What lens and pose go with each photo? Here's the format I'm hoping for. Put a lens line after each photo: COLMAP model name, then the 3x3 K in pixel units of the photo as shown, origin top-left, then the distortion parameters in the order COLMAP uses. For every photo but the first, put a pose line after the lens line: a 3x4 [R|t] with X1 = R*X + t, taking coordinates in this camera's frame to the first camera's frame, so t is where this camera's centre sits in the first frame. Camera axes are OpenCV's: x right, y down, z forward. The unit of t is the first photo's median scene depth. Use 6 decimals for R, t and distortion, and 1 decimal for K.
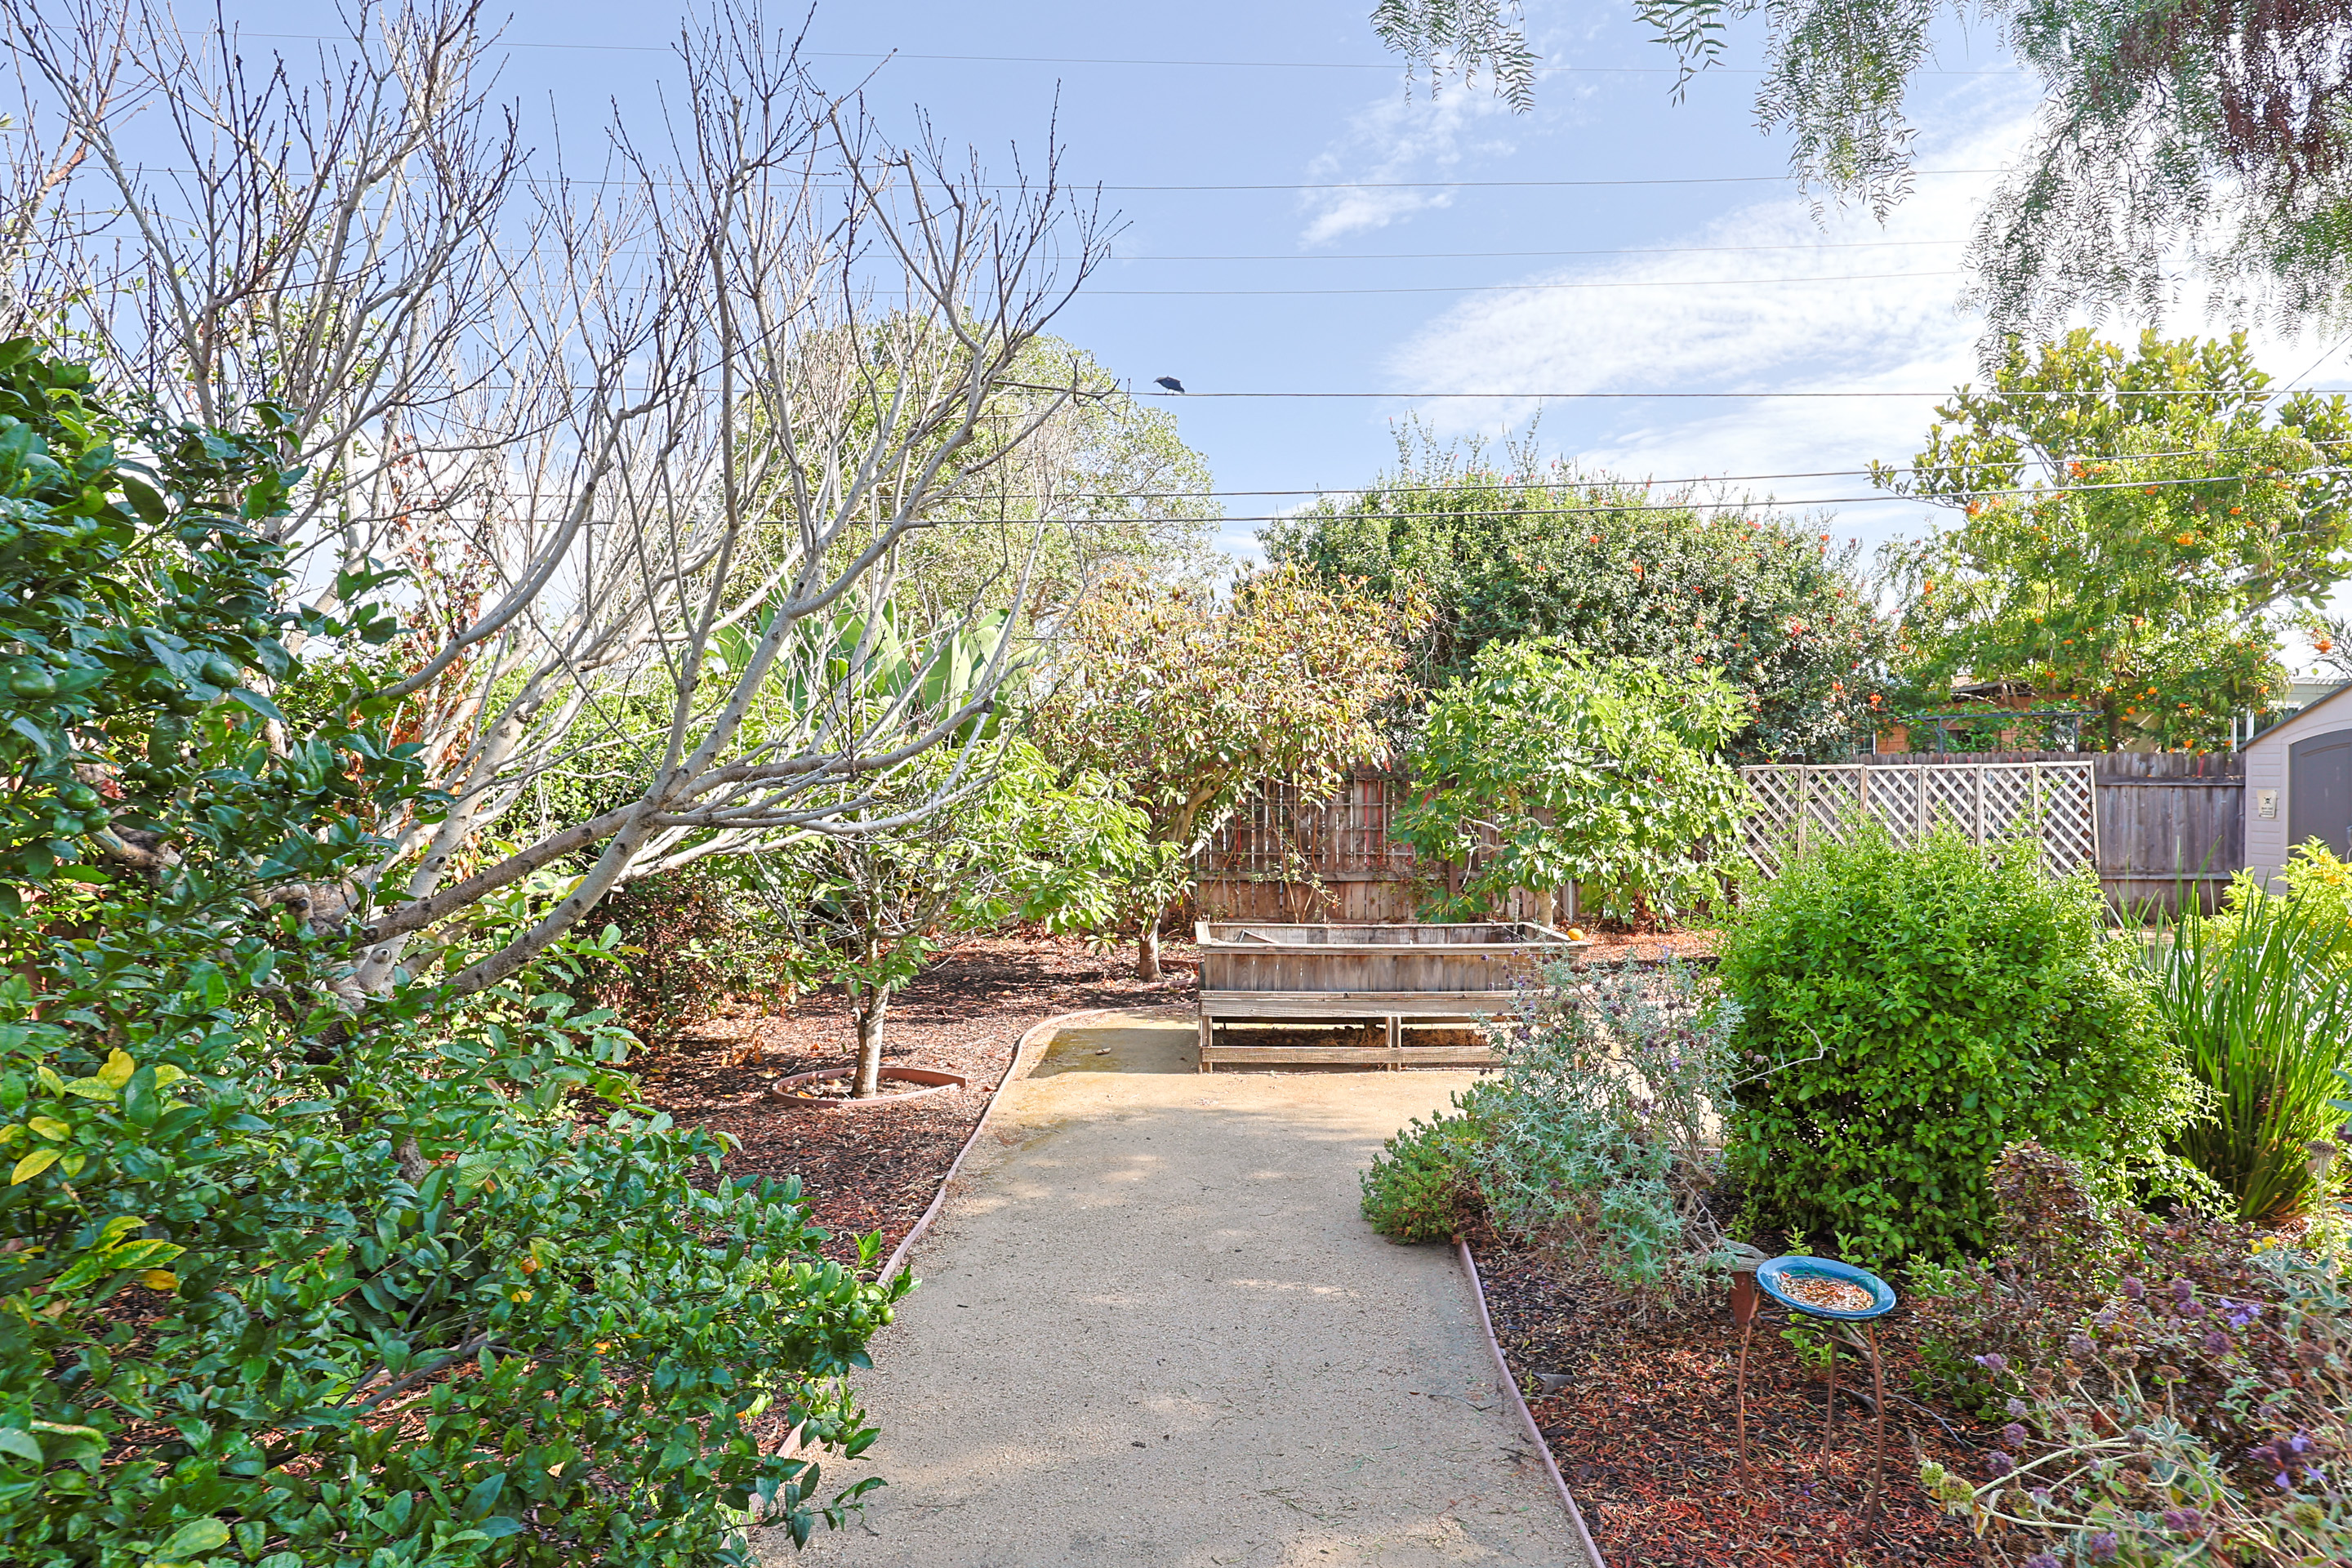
lens RADIAL K [[1223.2, 0, 1183.8], [0, 1223.2, 782.8], [0, 0, 1]] dist [-0.001688, -0.000423]
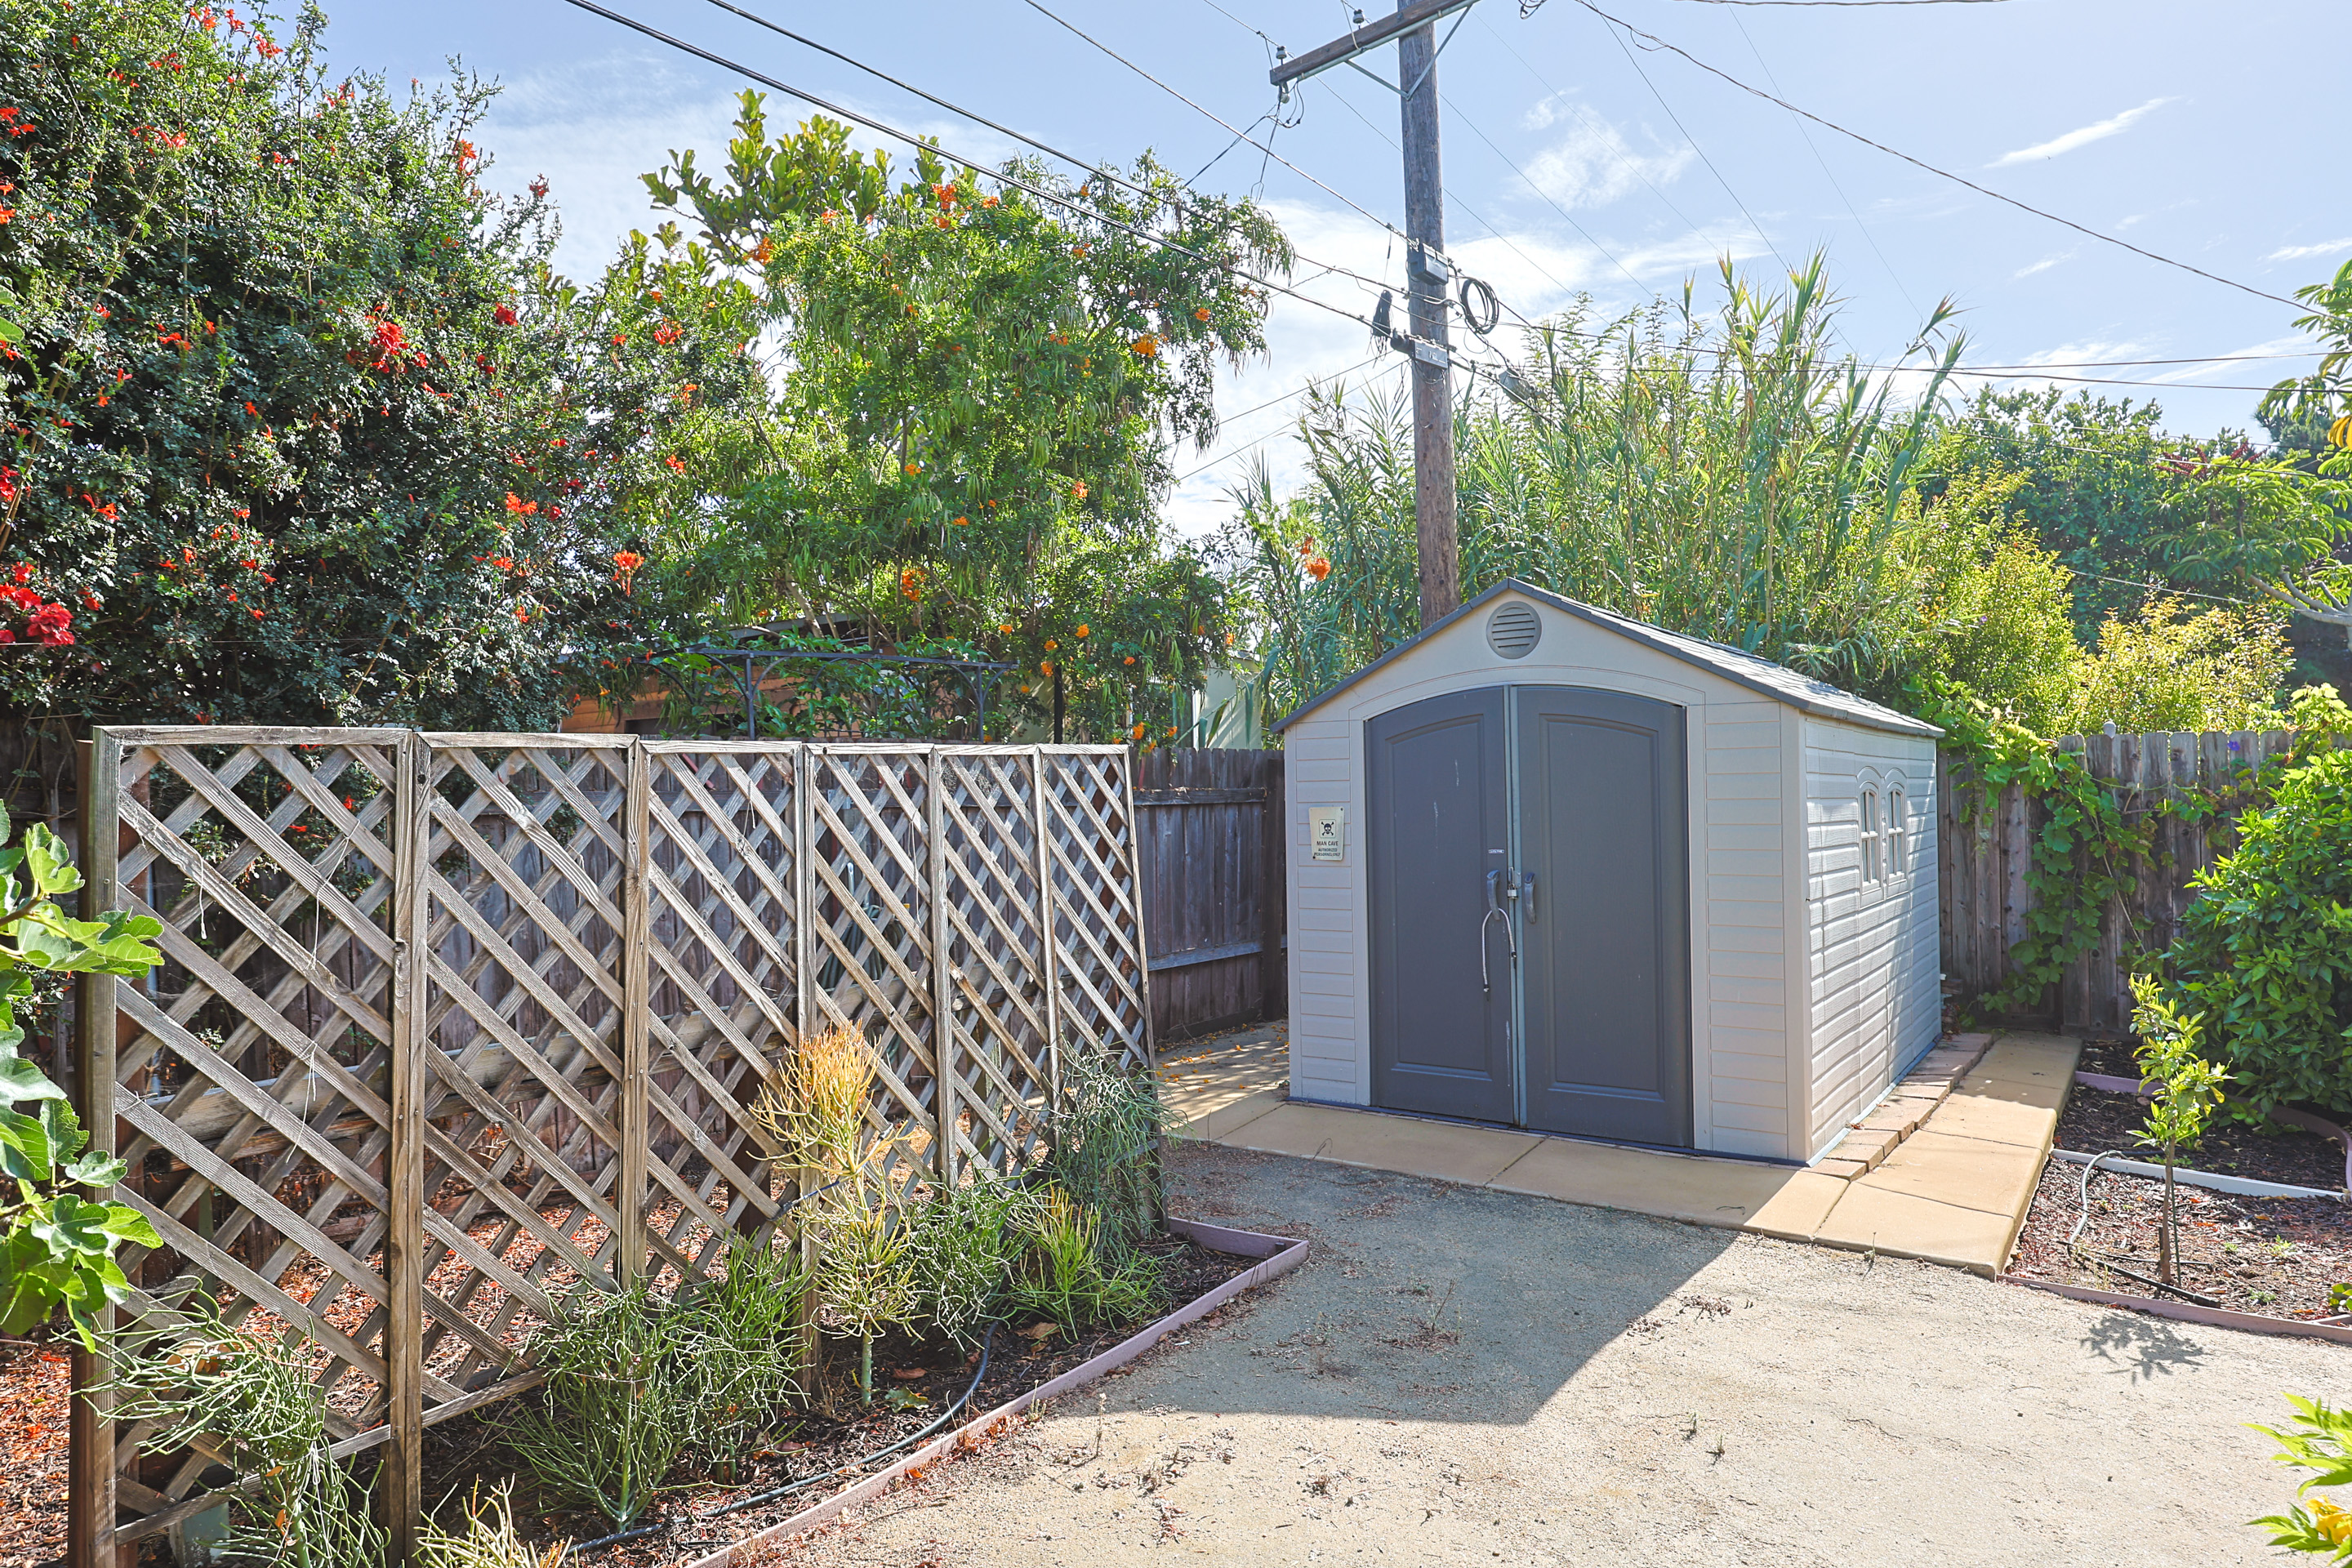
lens RADIAL K [[1350.5, 0, 1183.3], [0, 1350.5, 789.7], [0, 0, 1]] dist [0.006757, 0.000345]
pose [[0.558050, -0.002543, 0.829803, 0.369356], [0.025096, 0.999590, -0.013815, 0.004808], [-0.829427, 0.028534, 0.557885, 0.724364]]
